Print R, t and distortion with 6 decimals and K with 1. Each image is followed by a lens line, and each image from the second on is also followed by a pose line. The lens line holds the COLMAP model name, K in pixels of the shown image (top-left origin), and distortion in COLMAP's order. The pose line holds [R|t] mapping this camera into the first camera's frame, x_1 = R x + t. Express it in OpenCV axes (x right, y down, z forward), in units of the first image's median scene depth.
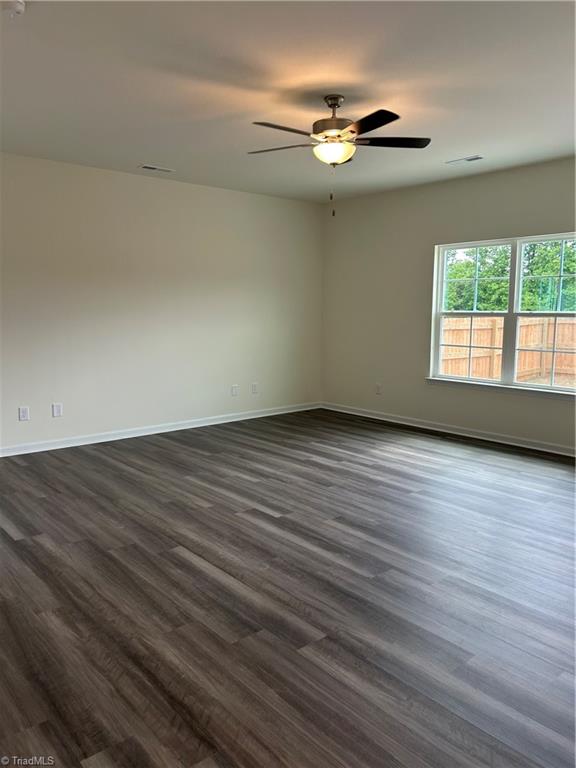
lens RADIAL K [[578.0, 0, 285.6], [0, 578.0, 385.1], [0, 0, 1]] dist [0.012755, 0.000531]
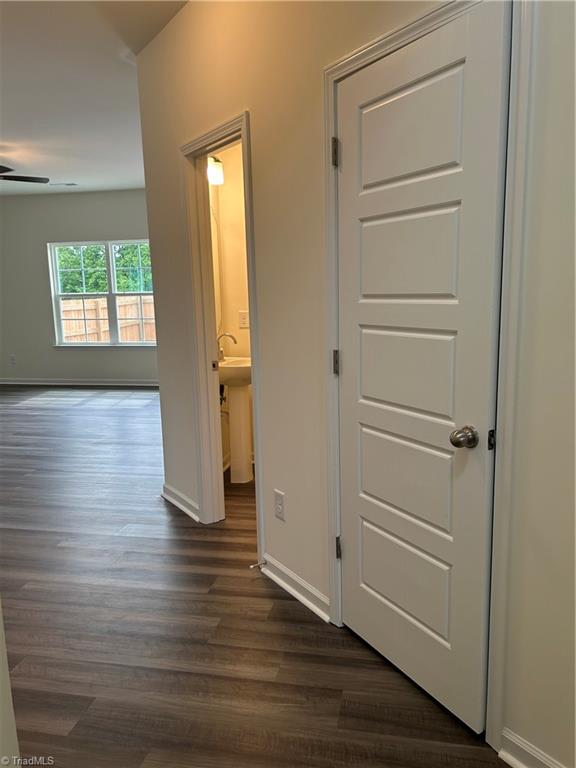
lens RADIAL K [[578.0, 0, 288.4], [0, 578.0, 385.5], [0, 0, 1]] dist [0.012755, 0.000531]
pose [[0.786082, -0.123711, 0.605616, -0.140255], [0.106434, 0.992223, 0.064535, 0.048128], [-0.608890, 0.013729, 0.793136, -0.348533]]
